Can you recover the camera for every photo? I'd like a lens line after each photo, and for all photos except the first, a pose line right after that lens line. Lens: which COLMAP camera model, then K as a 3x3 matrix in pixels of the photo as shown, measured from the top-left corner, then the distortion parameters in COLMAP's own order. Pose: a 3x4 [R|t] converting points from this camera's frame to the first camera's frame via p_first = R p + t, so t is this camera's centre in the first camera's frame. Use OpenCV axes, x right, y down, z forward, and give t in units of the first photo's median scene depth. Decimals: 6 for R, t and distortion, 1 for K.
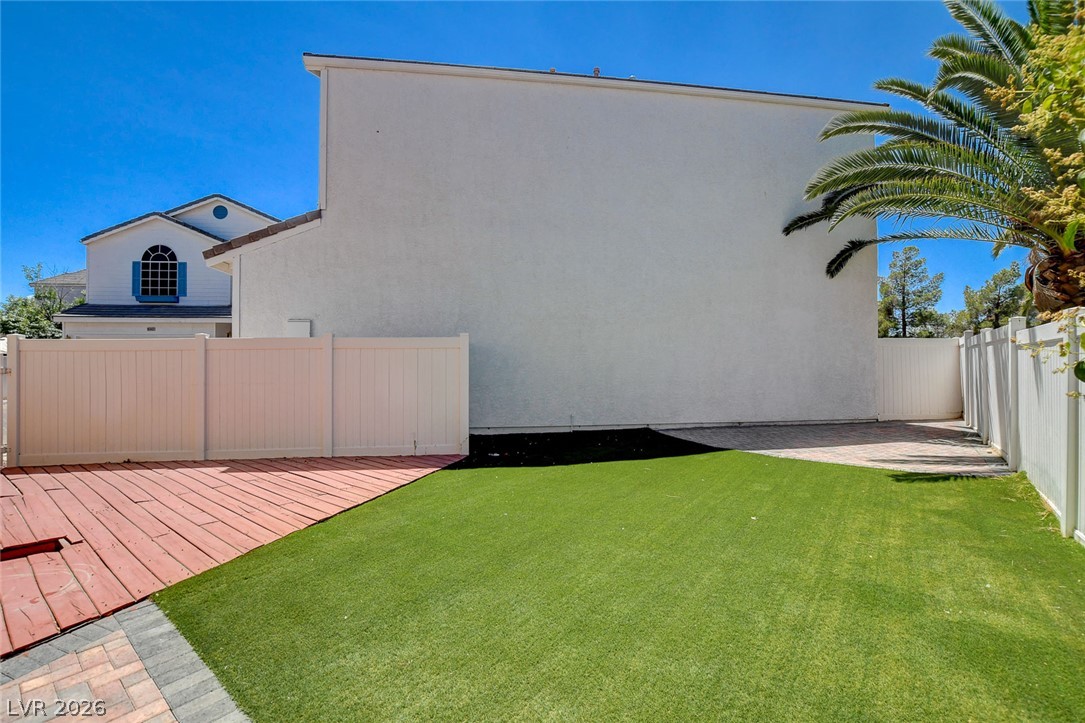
lens RADIAL K [[476.1, 0, 542.5], [0, 476.1, 373.2], [0, 0, 1]] dist [-0.020299, 0.000986]
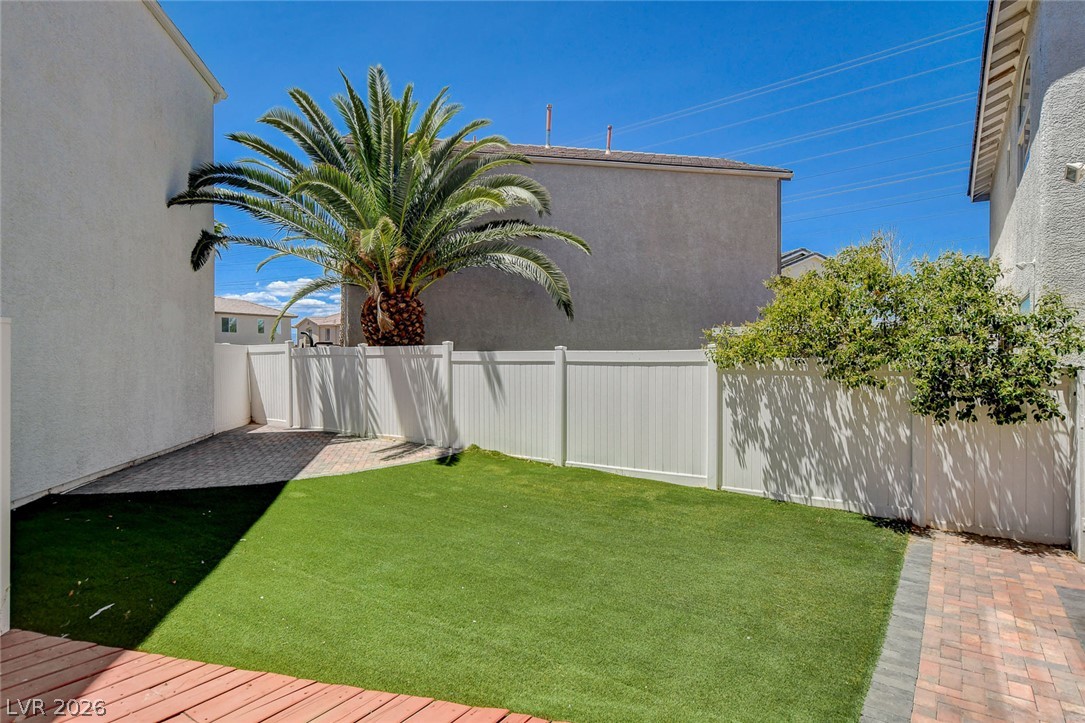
lens RADIAL K [[640.3, 0, 539.4], [0, 640.3, 356.2], [0, 0, 1]] dist [-0.001728, -0.002668]
pose [[-0.072884, 0.010895, 0.997281, -1.378672], [0.013363, 0.999861, -0.009947, -0.072111], [-0.997251, 0.012602, -0.073020, 1.201563]]
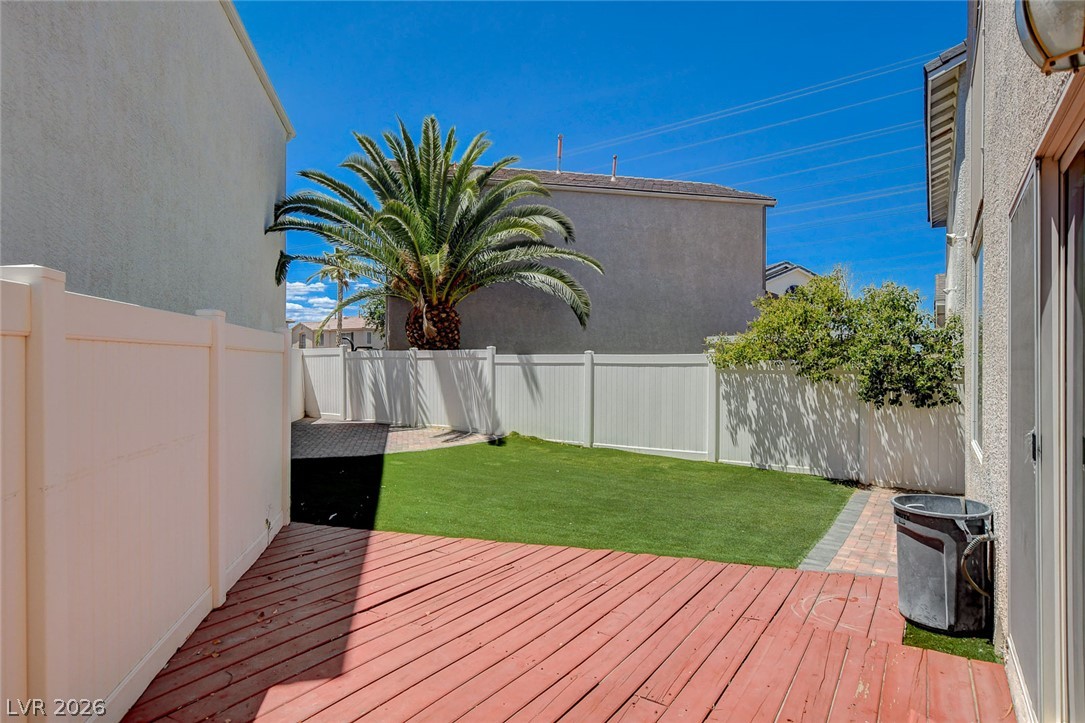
lens RADIAL K [[626.0, 0, 545.2], [0, 626.0, 358.1], [0, 0, 1]] dist [-0.013948, 0.001542]
pose [[-0.094496, 0.016672, 0.995386, -1.979660], [0.007061, 0.999846, -0.016077, -0.049327], [-0.995500, 0.005509, -0.094600, 1.474175]]
